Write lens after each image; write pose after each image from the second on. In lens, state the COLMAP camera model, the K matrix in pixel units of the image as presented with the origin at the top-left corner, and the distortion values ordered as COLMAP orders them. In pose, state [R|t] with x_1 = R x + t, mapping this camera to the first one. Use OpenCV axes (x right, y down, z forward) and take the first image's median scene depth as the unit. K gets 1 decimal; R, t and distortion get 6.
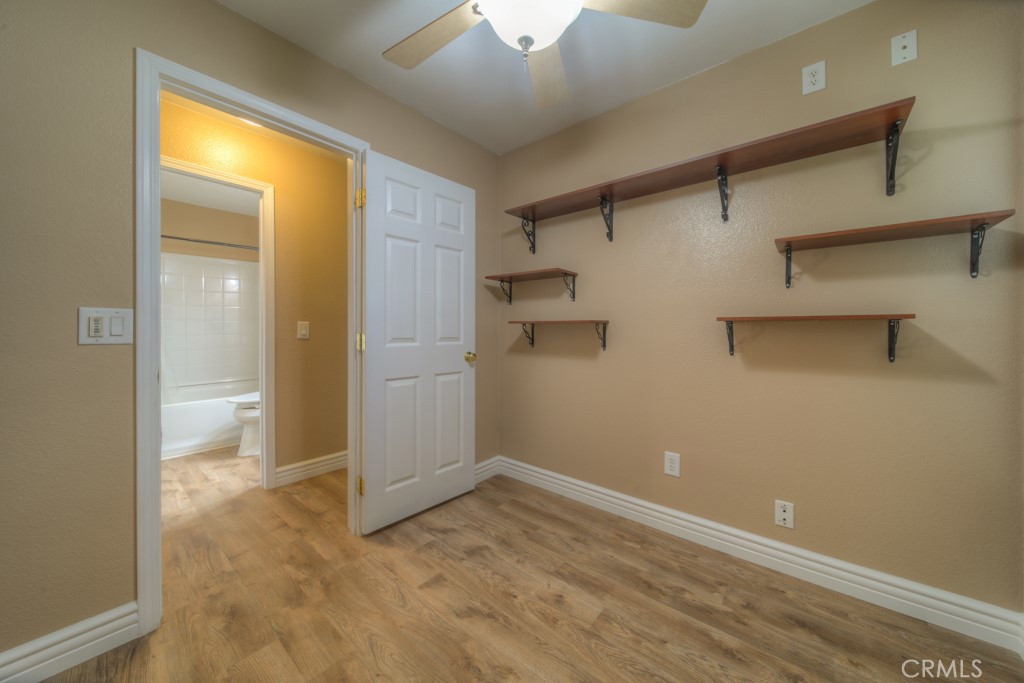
lens RADIAL K [[360.9, 0, 514.2], [0, 360.9, 330.9], [0, 0, 1]] dist [0.003936, -0.001909]
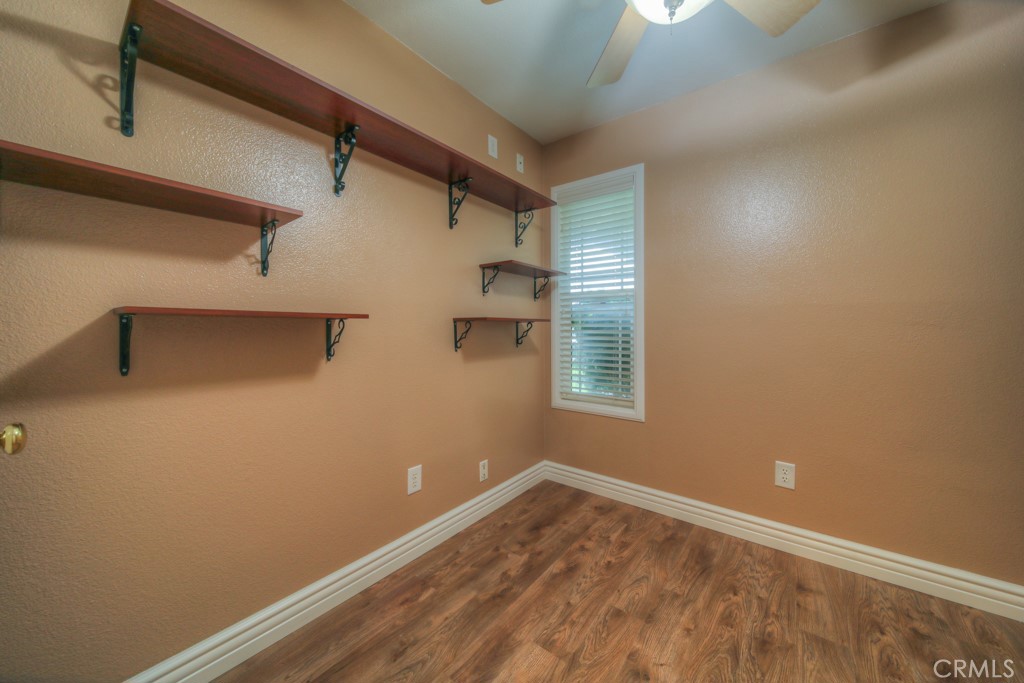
lens RADIAL K [[360.9, 0, 518.0], [0, 360.9, 329.4], [0, 0, 1]] dist [0.003936, -0.001909]
pose [[-0.039309, -0.006558, 0.999206, -0.568504], [0.002903, 0.999973, 0.006678, -0.007836], [-0.999223, 0.003163, -0.039289, 0.964714]]
